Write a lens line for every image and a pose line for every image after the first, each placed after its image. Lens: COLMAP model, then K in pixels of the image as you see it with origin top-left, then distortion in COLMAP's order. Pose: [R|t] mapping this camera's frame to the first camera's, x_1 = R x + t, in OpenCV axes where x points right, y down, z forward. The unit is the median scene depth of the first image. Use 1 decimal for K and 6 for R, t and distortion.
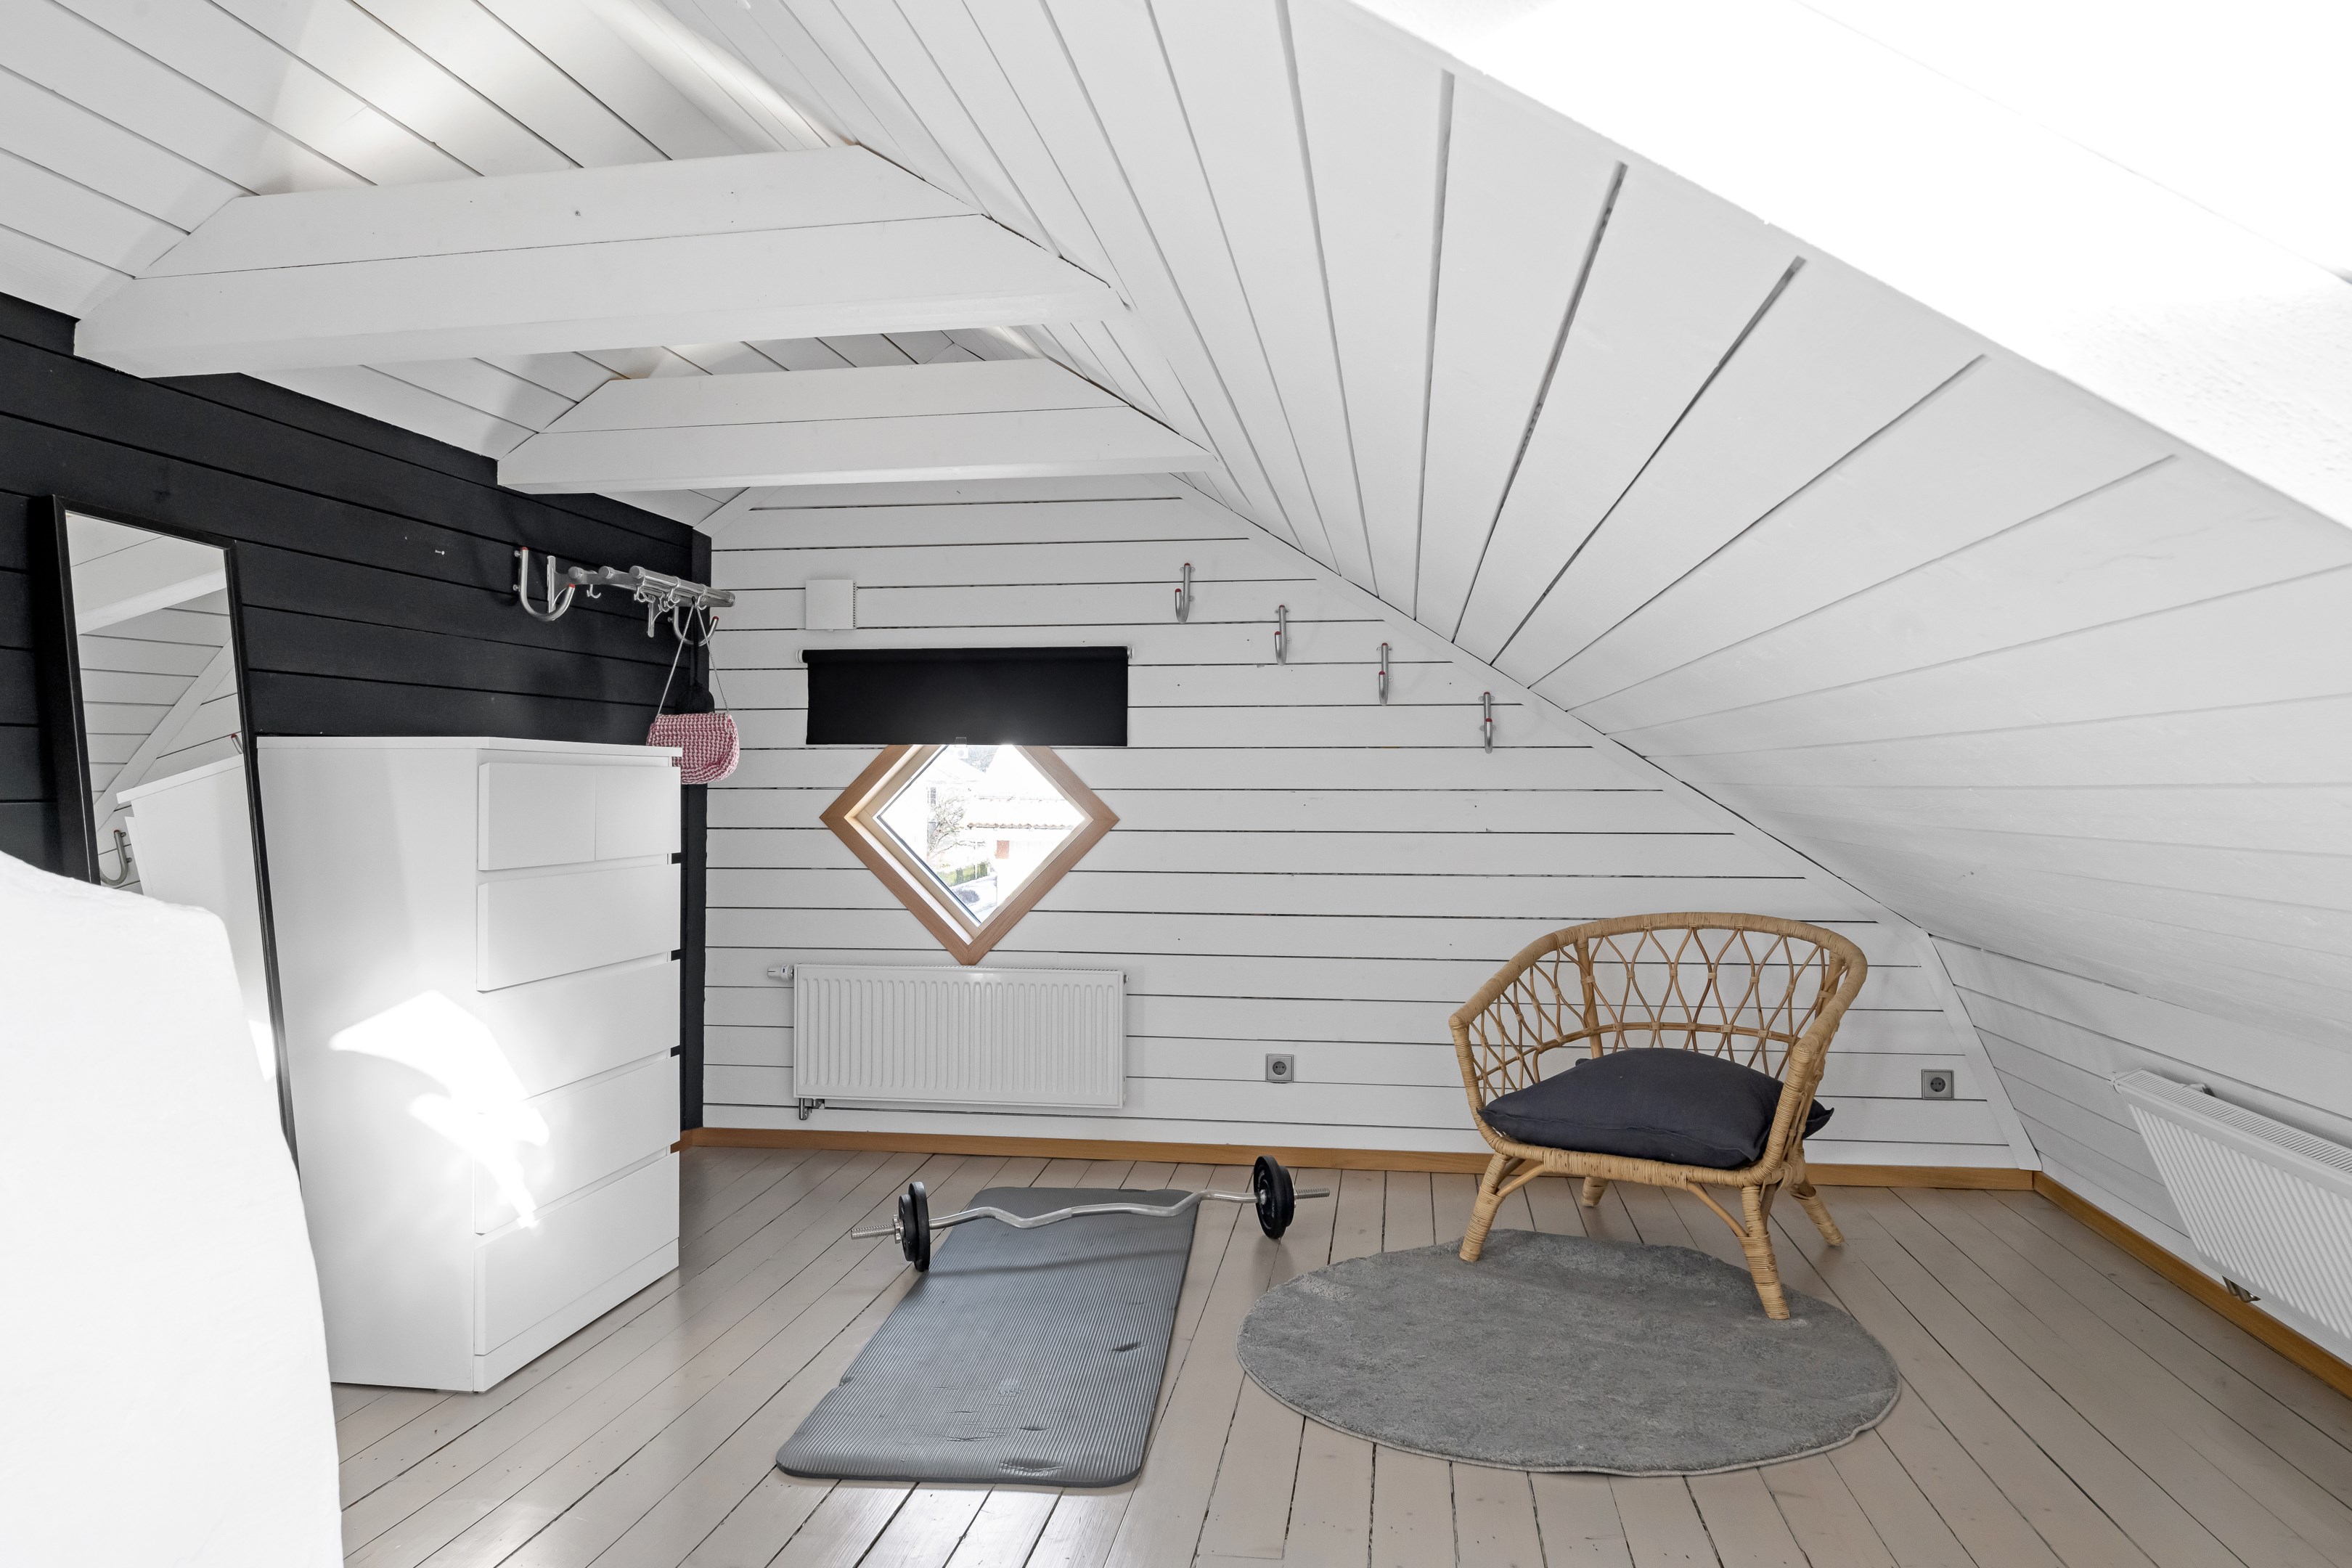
lens RADIAL K [[1614.1, 0, 1176.0], [0, 1614.1, 784.0], [0, 0, 1]] dist [-0.006374, 0.000612]
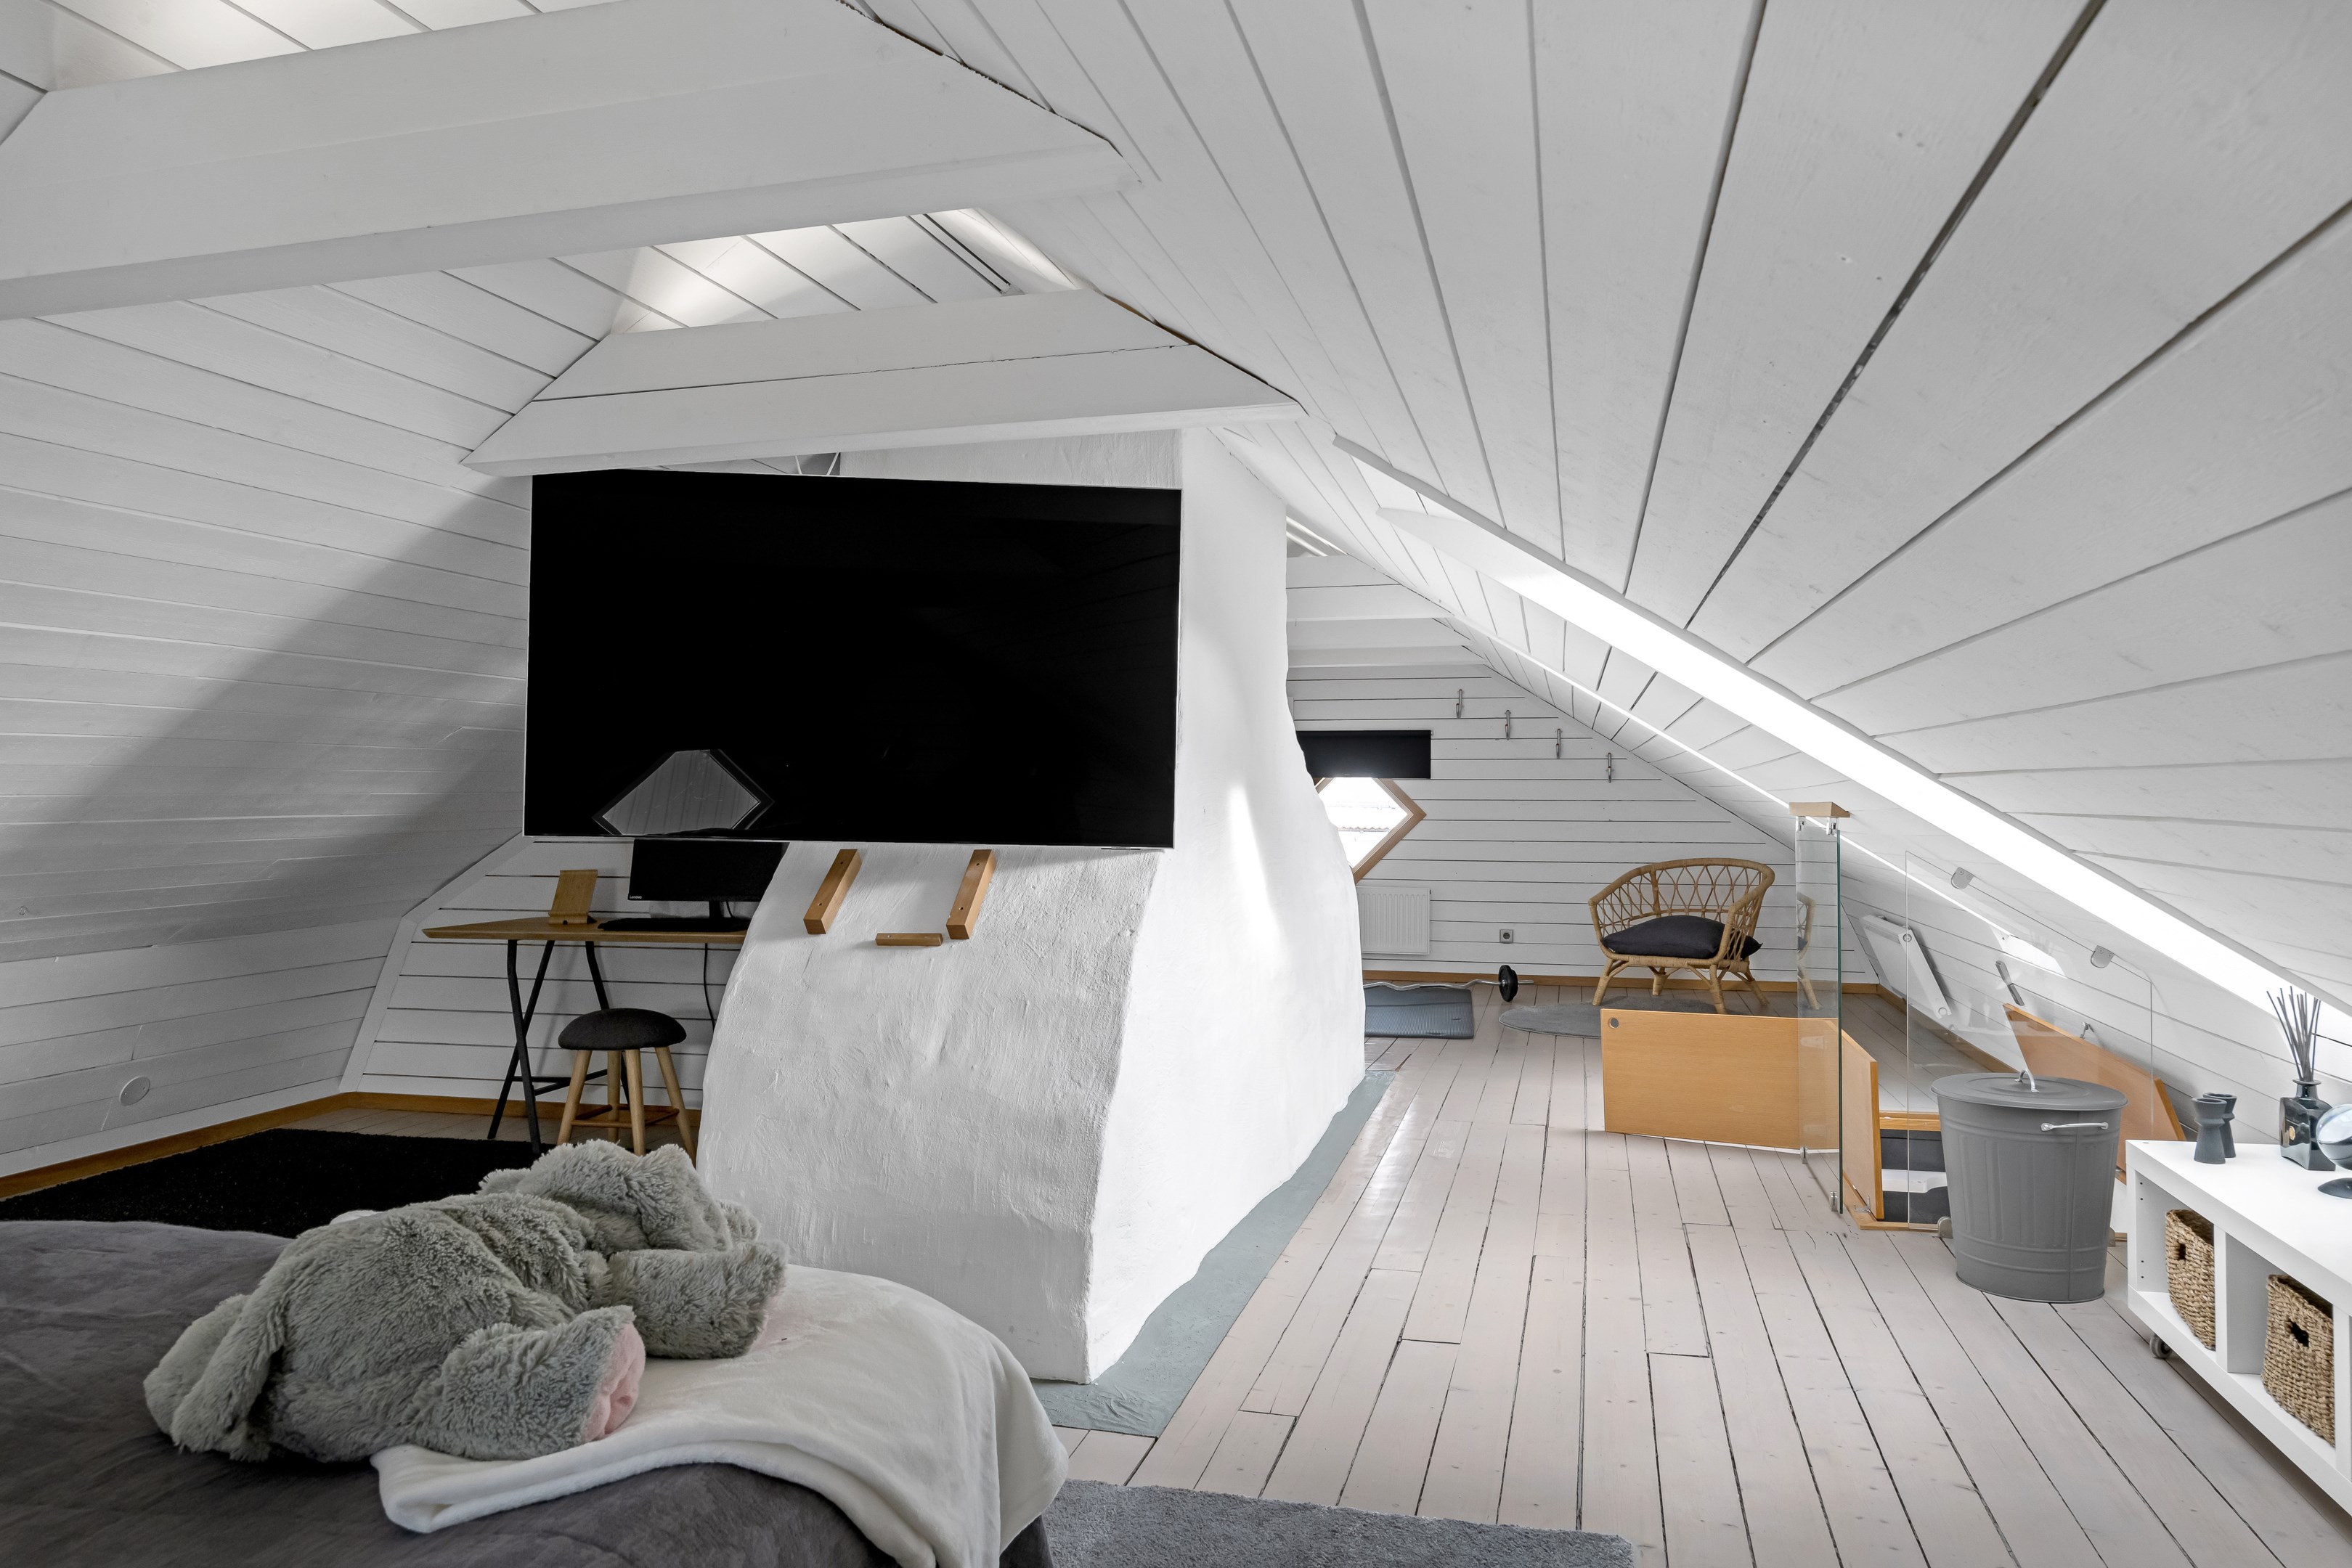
lens RADIAL K [[1613.8, 0, 1176.0], [0, 1613.8, 784.0], [0, 0, 1]] dist [-0.006374, 0.000612]
pose [[0.994733, 0.001061, -0.102492, -0.158947], [-0.001398, 0.999994, -0.003223, -0.011013], [0.102488, 0.003349, 0.994729, -1.197104]]
